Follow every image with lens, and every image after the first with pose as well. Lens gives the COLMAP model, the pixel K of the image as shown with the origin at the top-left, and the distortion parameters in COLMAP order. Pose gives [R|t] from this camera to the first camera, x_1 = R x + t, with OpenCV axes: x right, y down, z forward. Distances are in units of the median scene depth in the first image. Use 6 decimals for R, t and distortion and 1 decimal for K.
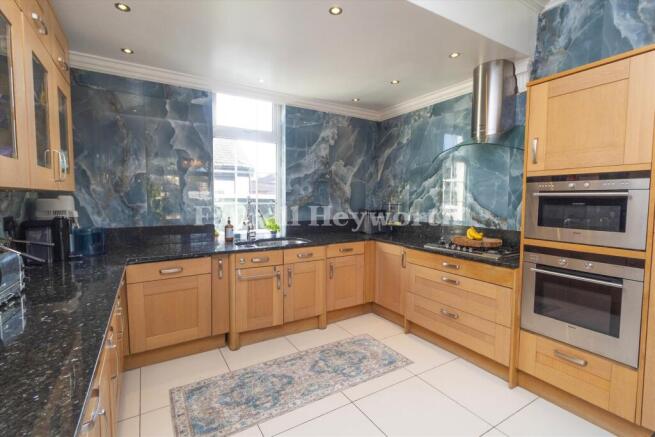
lens RADIAL K [[304.2, 0, 329.0], [0, 304.2, 217.8], [0, 0, 1]] dist [-0.000499, -0.000018]
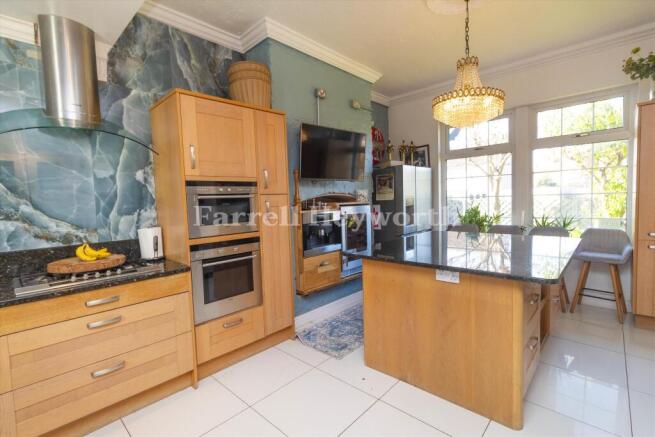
lens RADIAL K [[304.2, 0, 329.5], [0, 304.2, 216.2], [0, 0, 1]] dist [-0.000499, -0.000018]
pose [[-0.274333, -0.052007, 0.960227, -0.419480], [0.093168, 0.992402, 0.080367, -0.044071], [-0.957111, 0.111510, -0.267403, 0.702008]]
